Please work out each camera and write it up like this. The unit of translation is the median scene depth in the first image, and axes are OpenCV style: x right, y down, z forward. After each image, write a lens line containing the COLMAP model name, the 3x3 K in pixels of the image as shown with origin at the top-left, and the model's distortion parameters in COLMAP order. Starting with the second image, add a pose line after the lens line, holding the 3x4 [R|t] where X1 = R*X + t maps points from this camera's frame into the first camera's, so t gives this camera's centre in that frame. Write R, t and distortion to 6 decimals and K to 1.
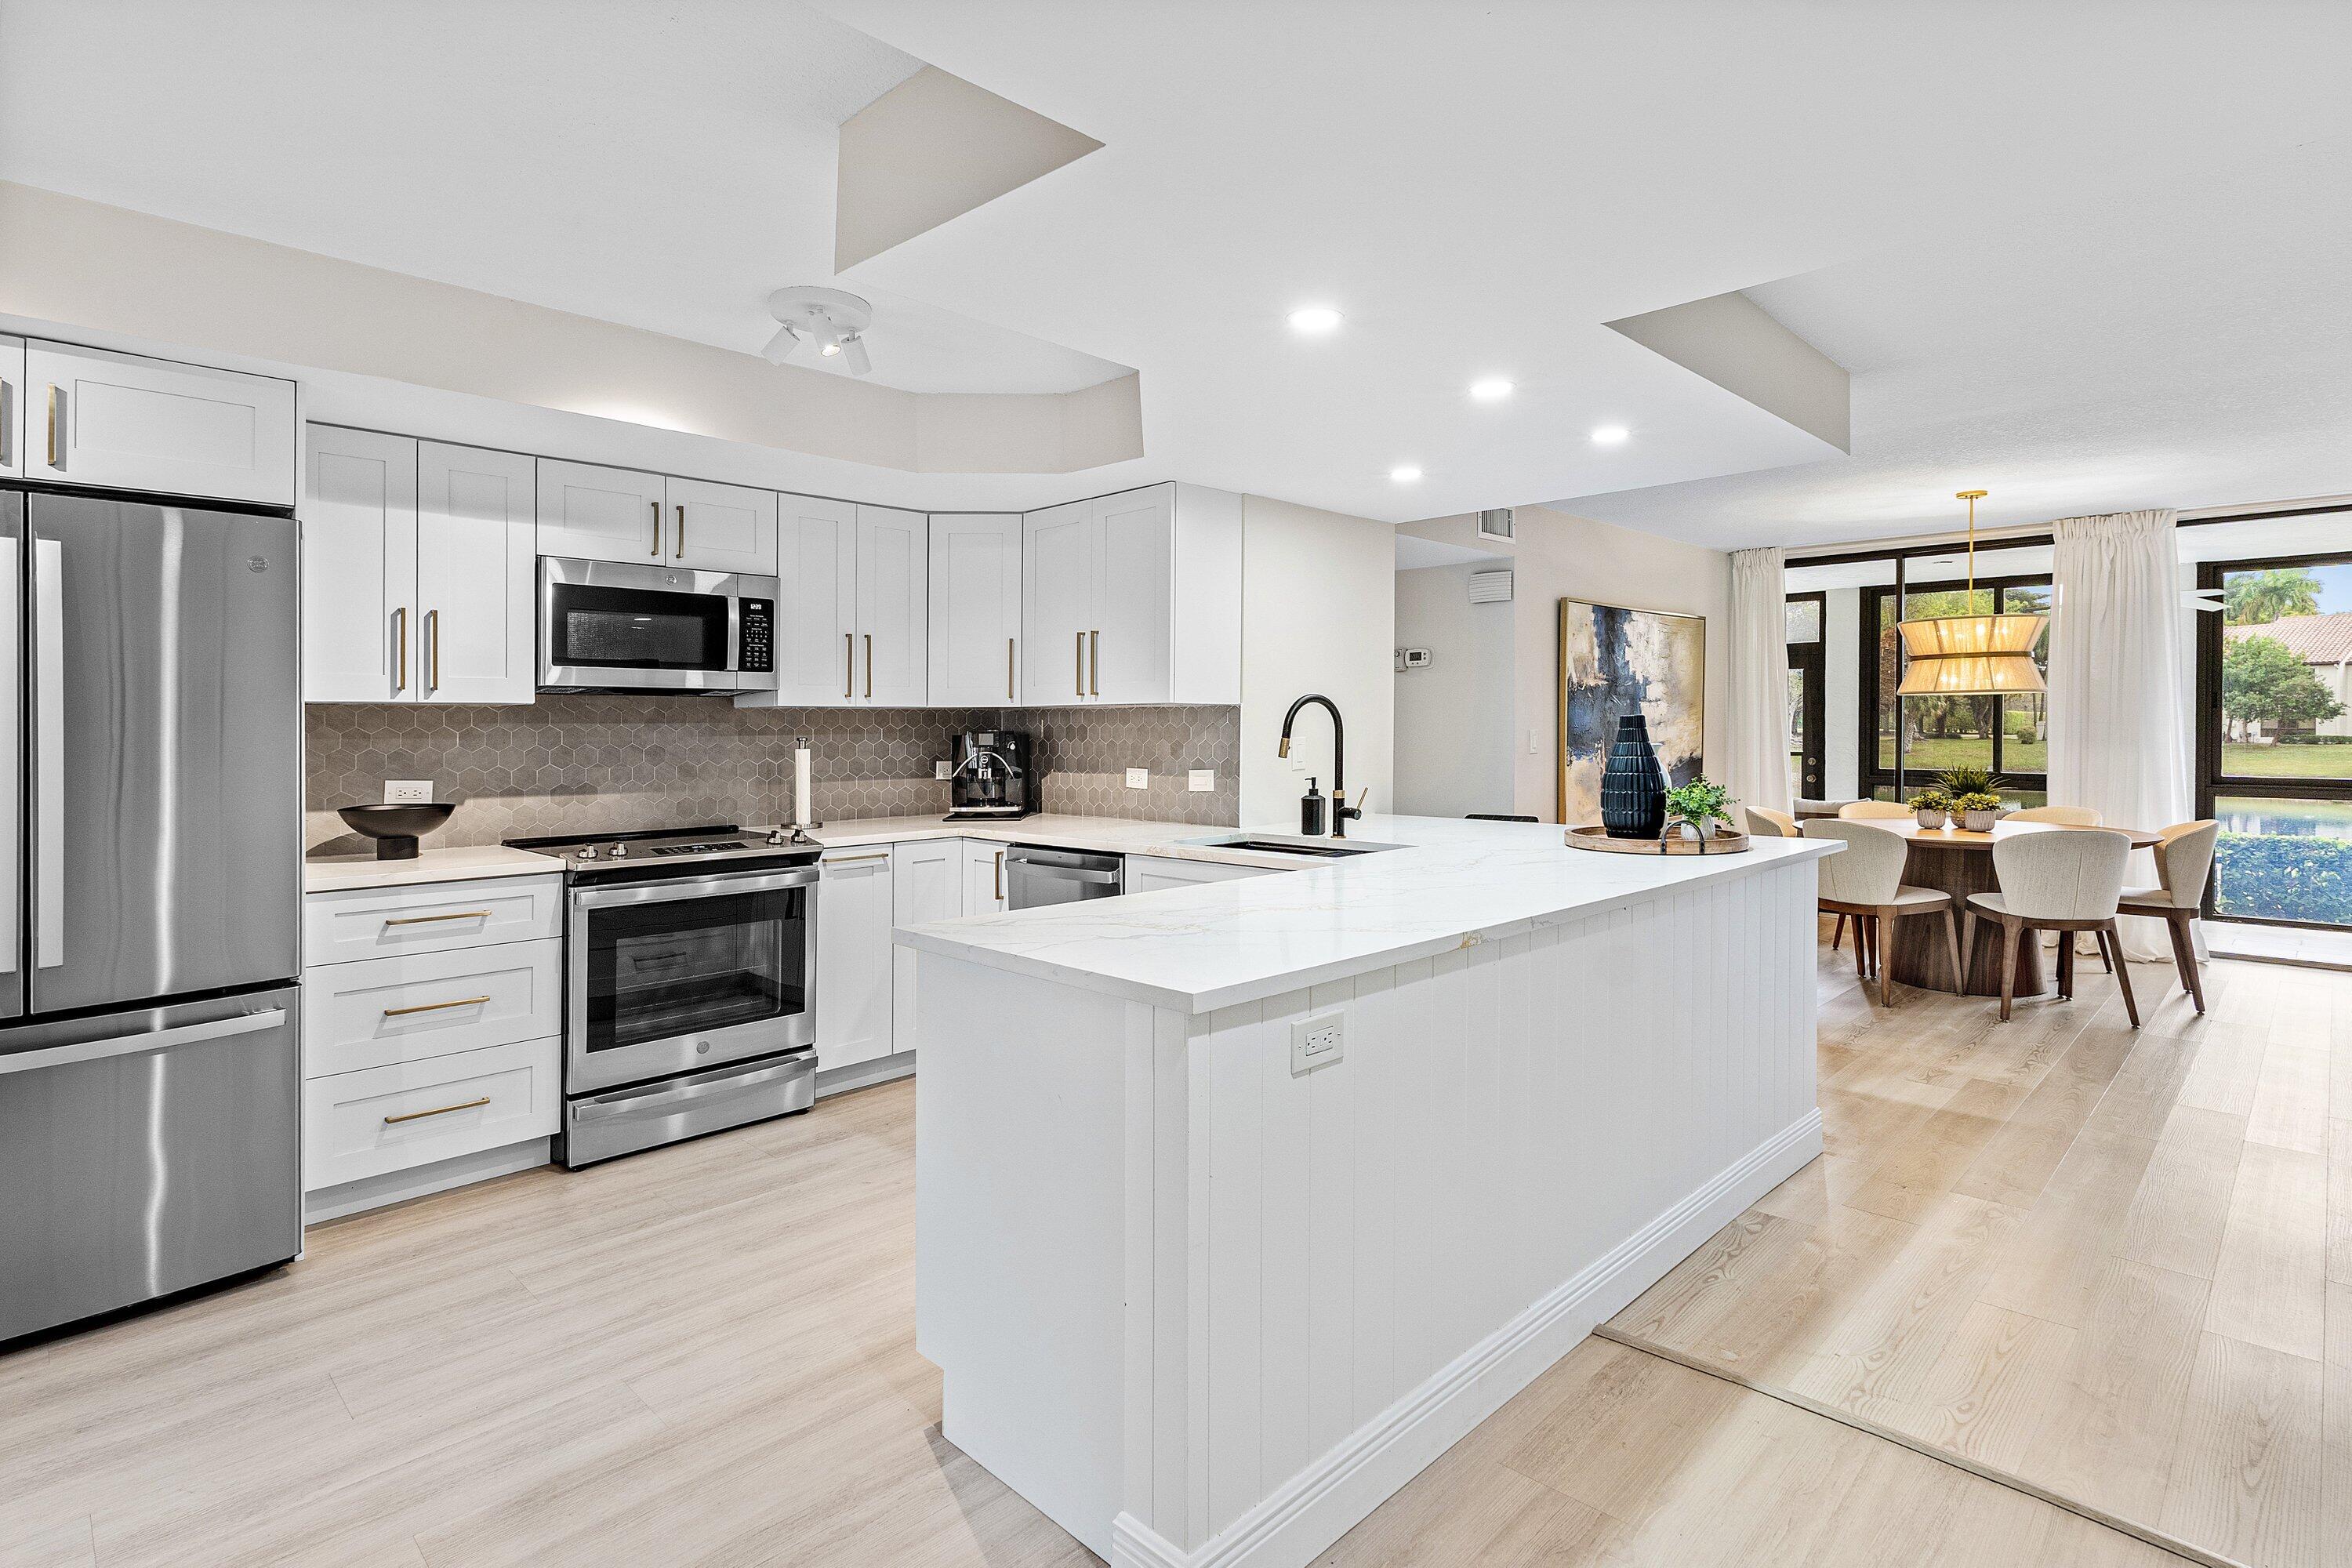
lens RADIAL K [[1178.5, 0, 1176.3], [0, 1178.5, 736.9], [0, 0, 1]] dist [0.001269, -0.000453]
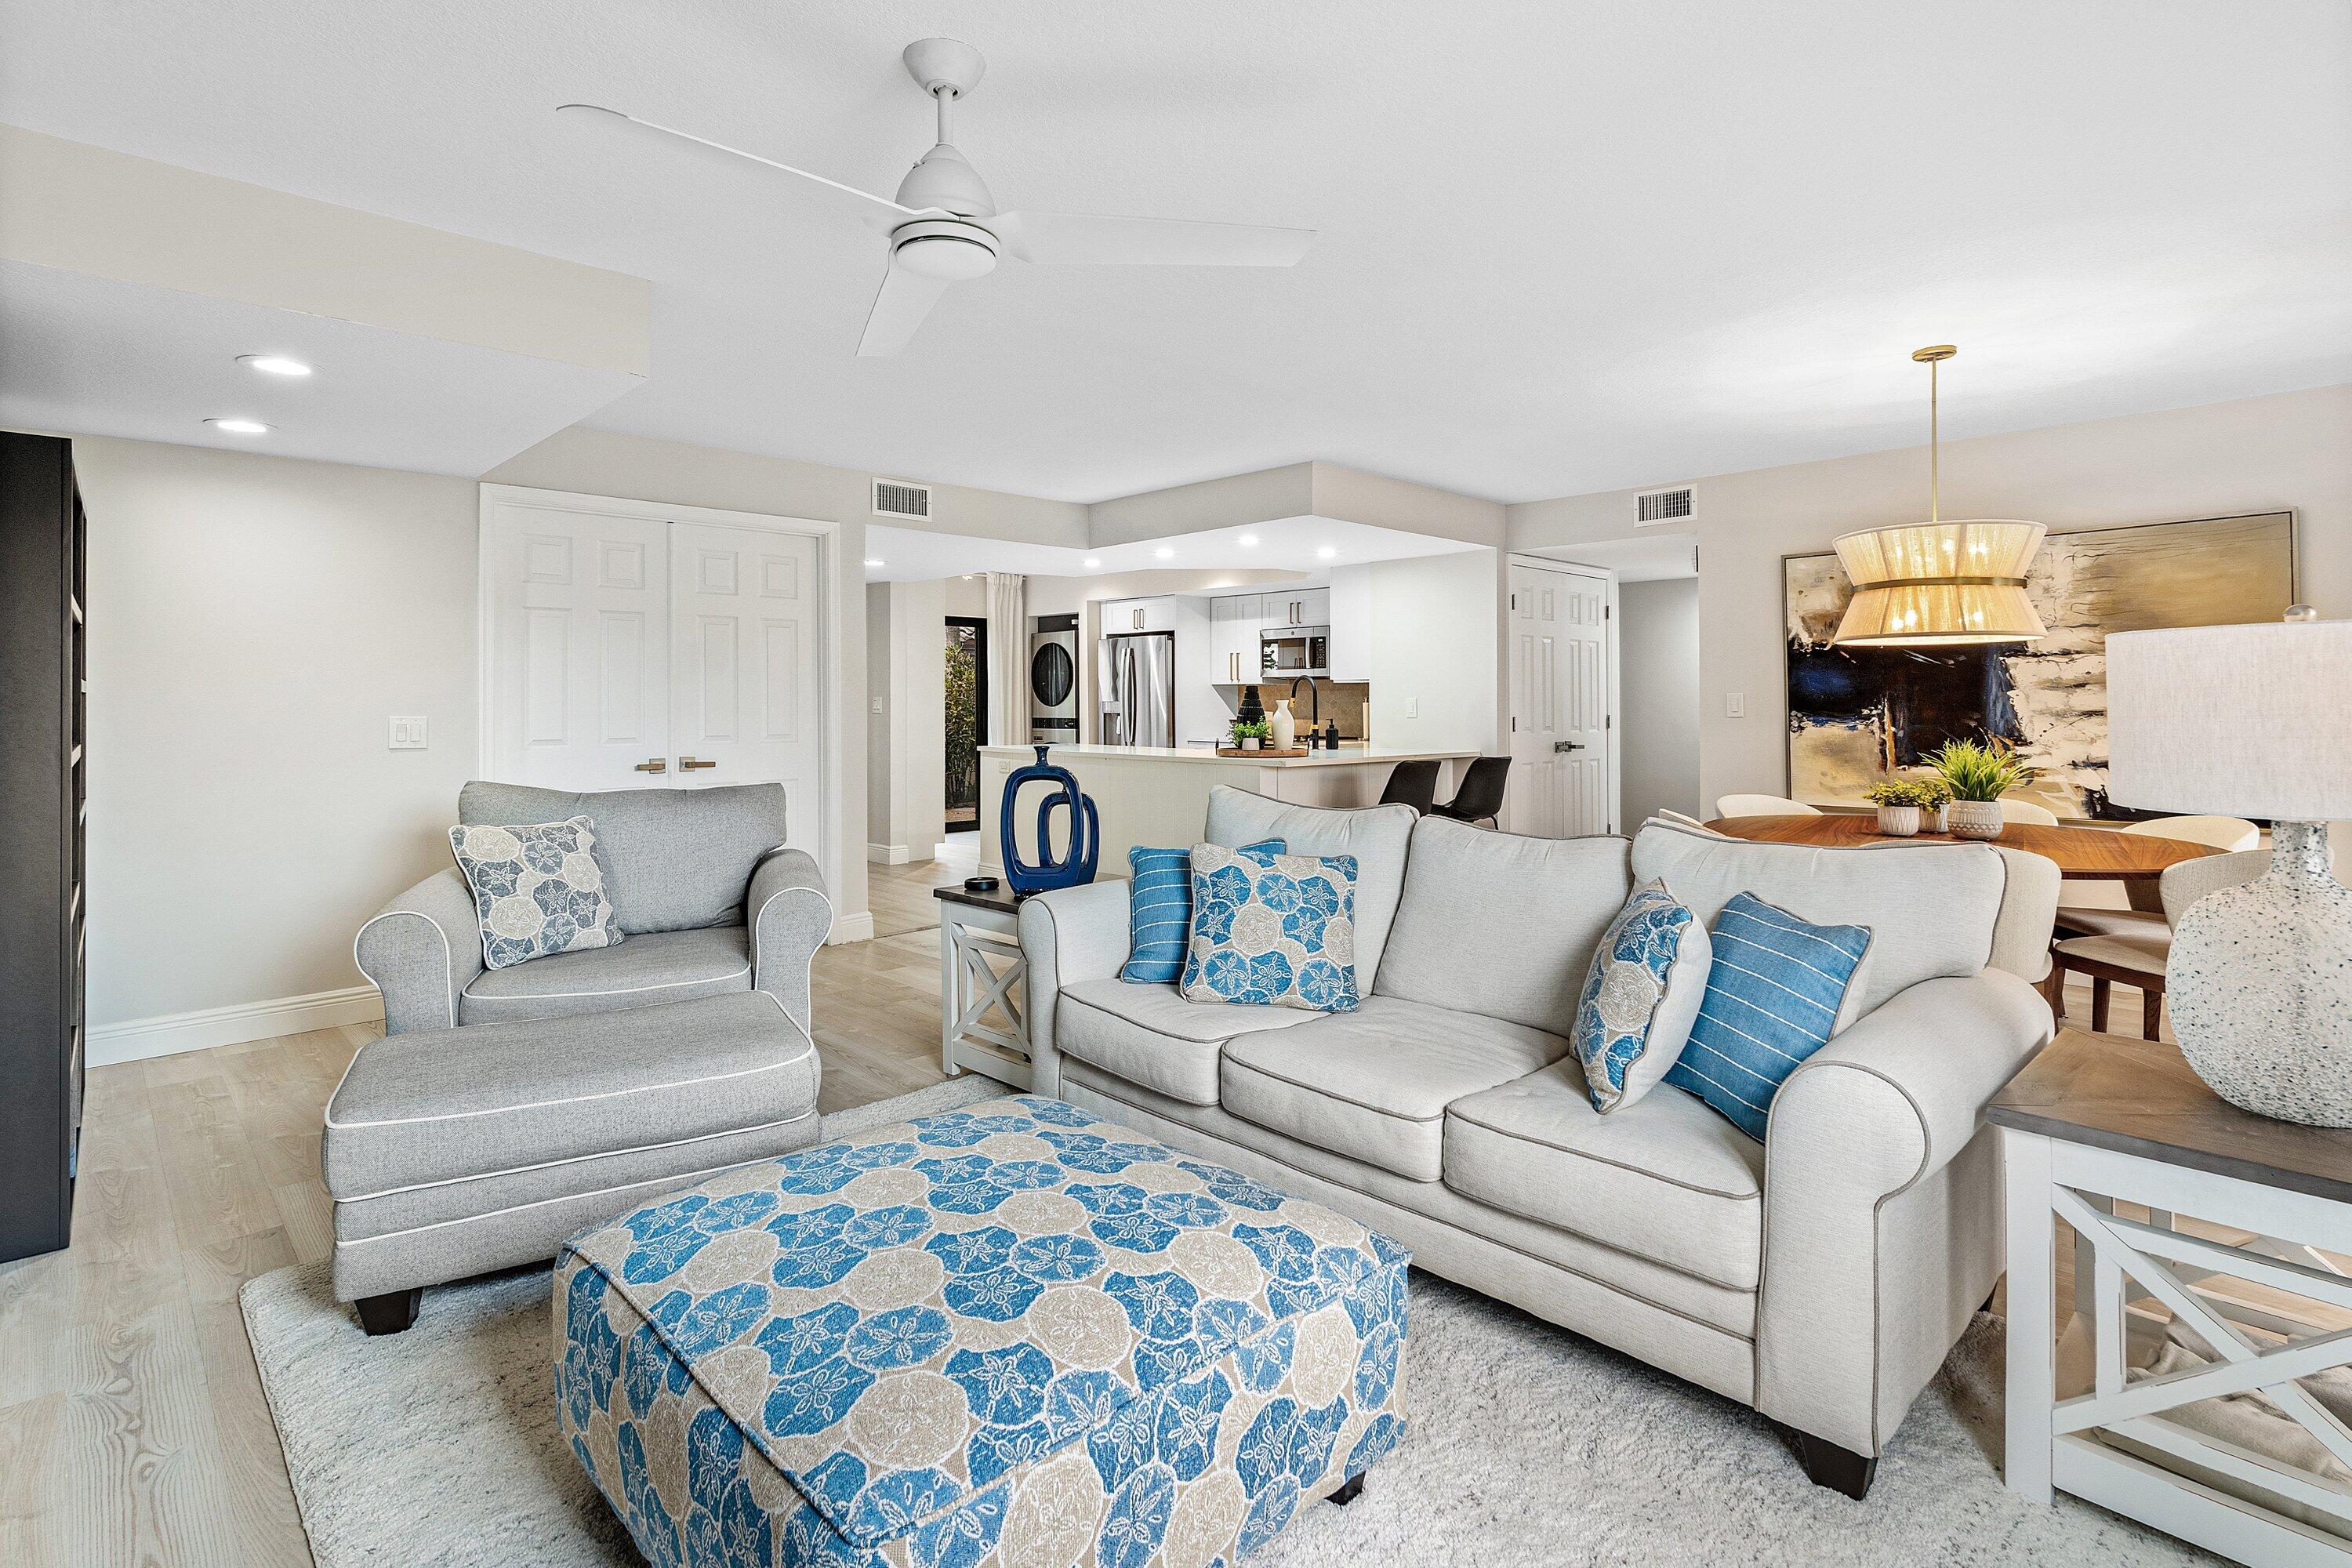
lens RADIAL K [[1109.0, 0, 1183.1], [0, 1109.0, 730.8], [0, 0, 1]] dist [0.000996, -0.000039]
pose [[-0.036129, 0.035419, -0.998719, 1.179283], [-0.006035, 0.999346, 0.035660, -0.004892], [0.999329, 0.007316, -0.035892, 0.516000]]
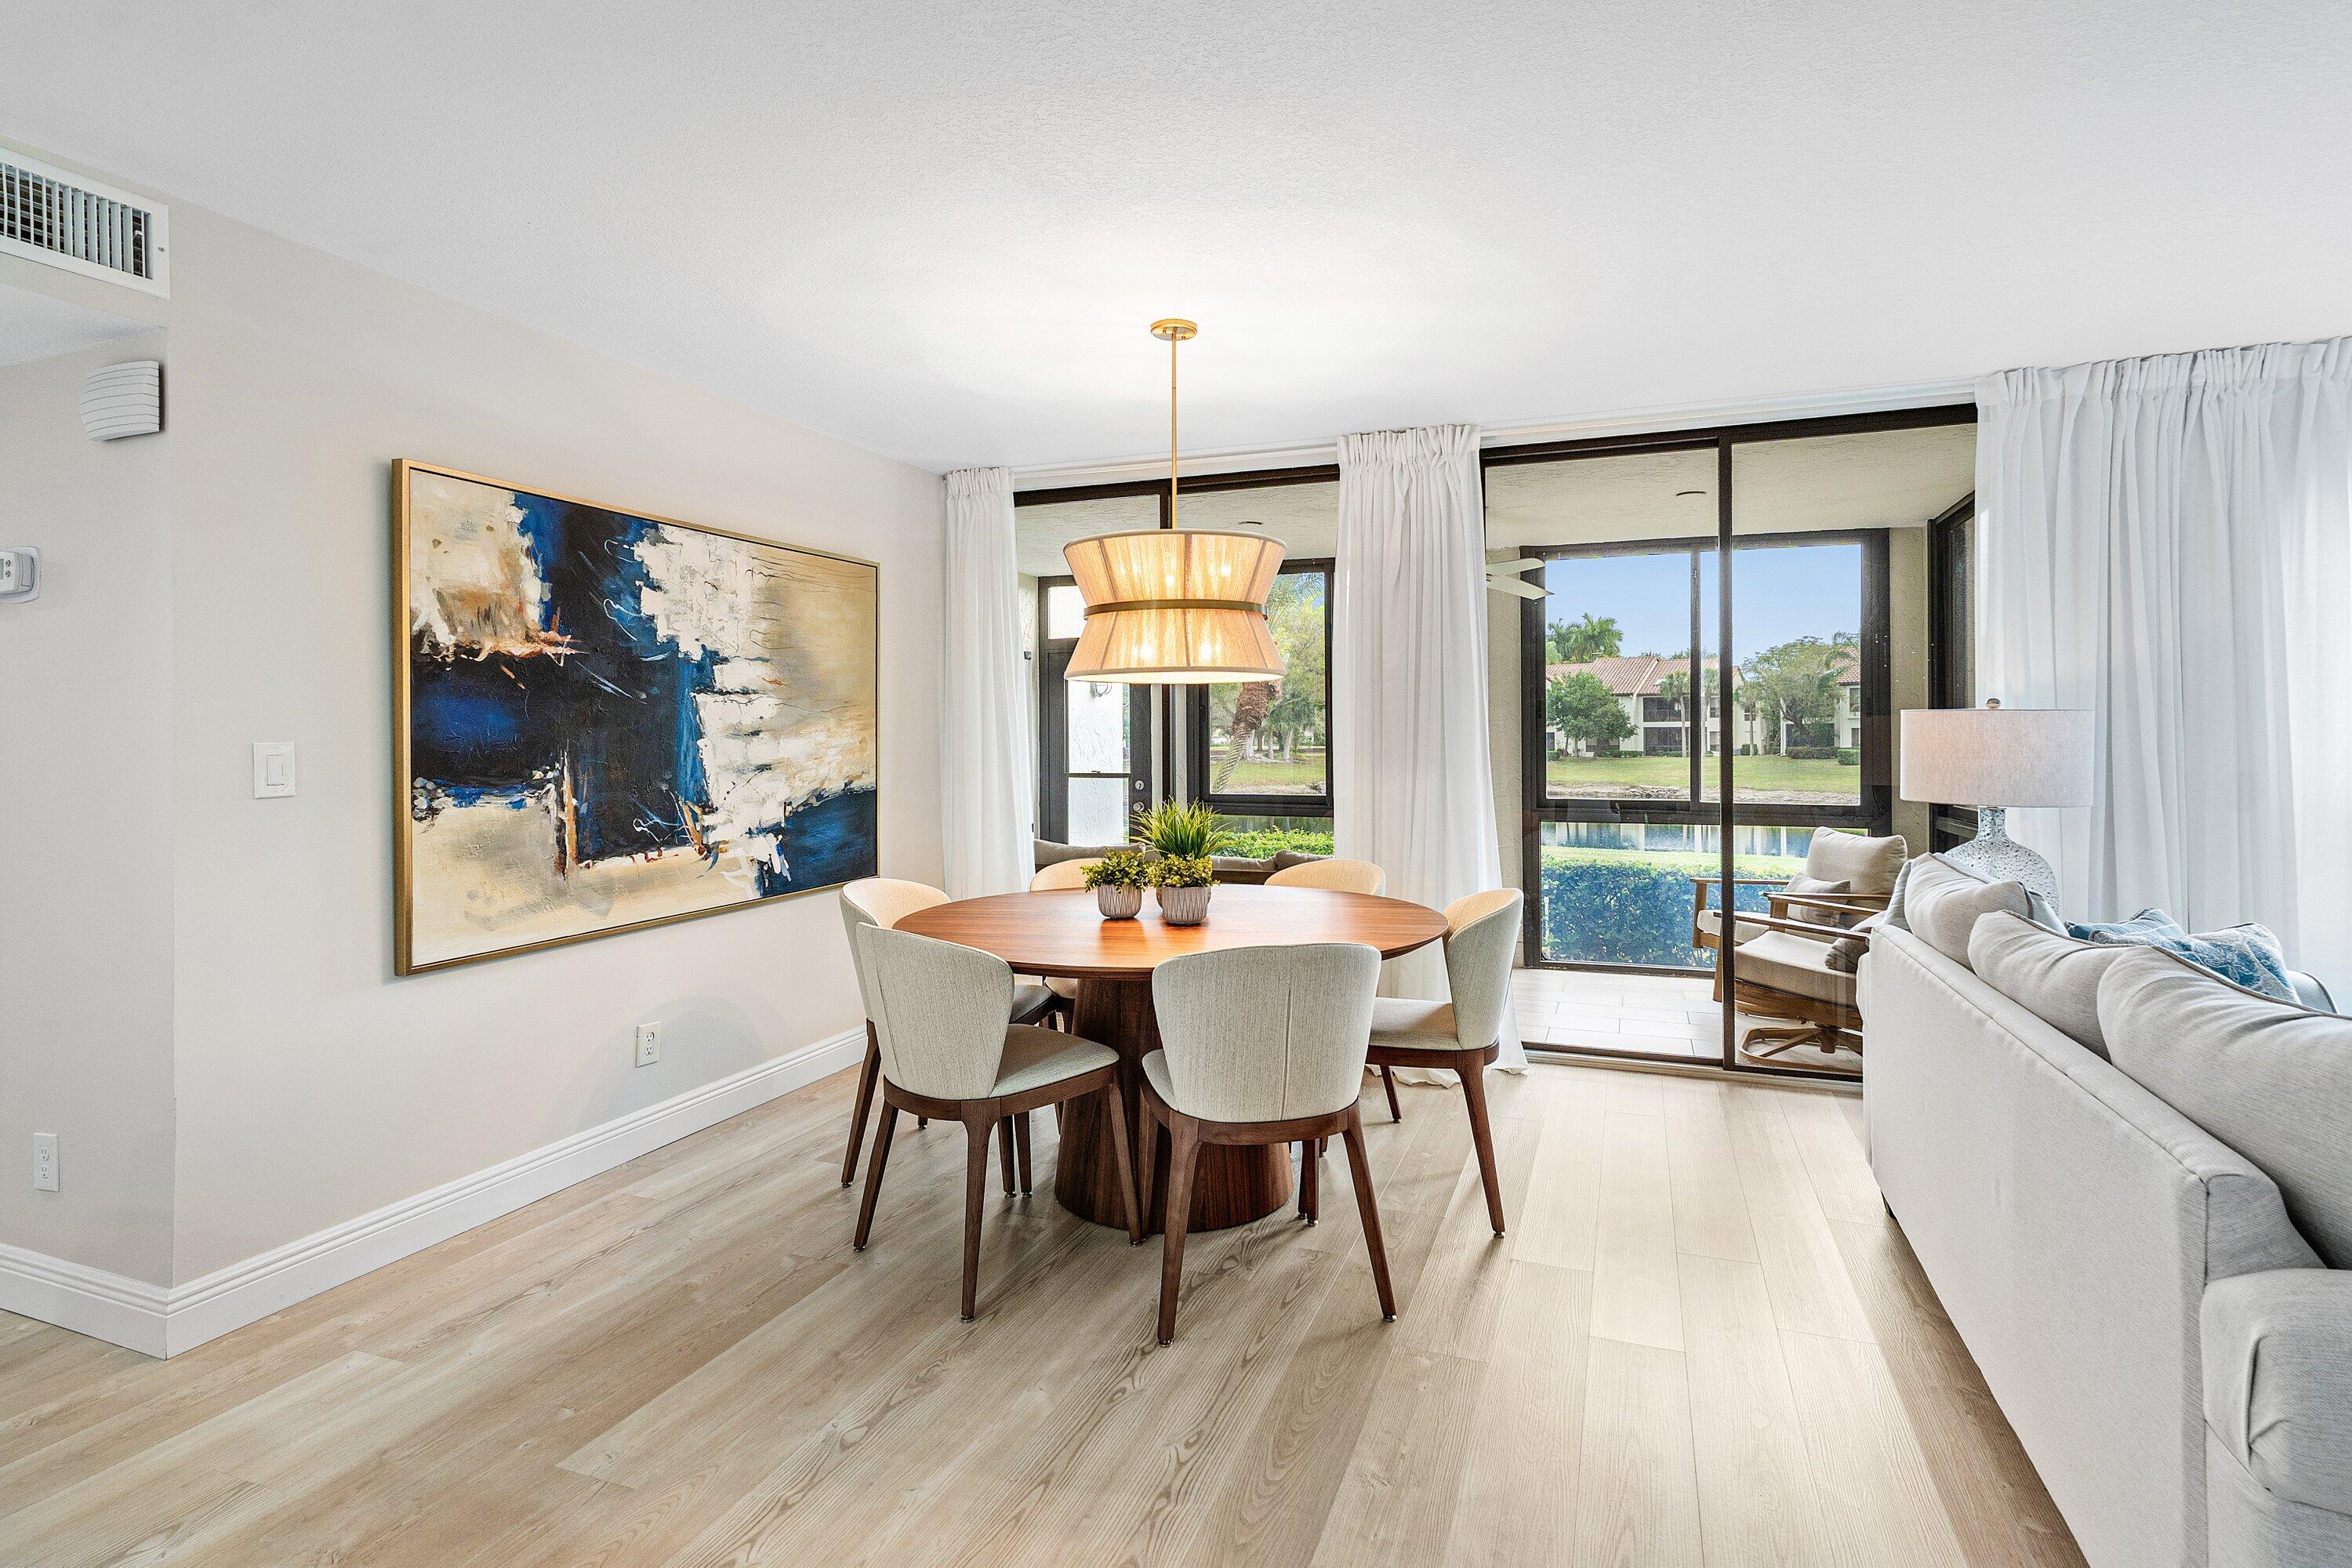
lens RADIAL K [[1109.0, 0, 1183.1], [0, 1109.0, 730.8], [0, 0, 1]] dist [0.000996, -0.000039]
pose [[0.923185, 0.003442, 0.384341, 0.421796], [0.004911, 0.999773, -0.020749, -0.000287], [-0.384325, 0.021043, 0.922958, 0.452097]]
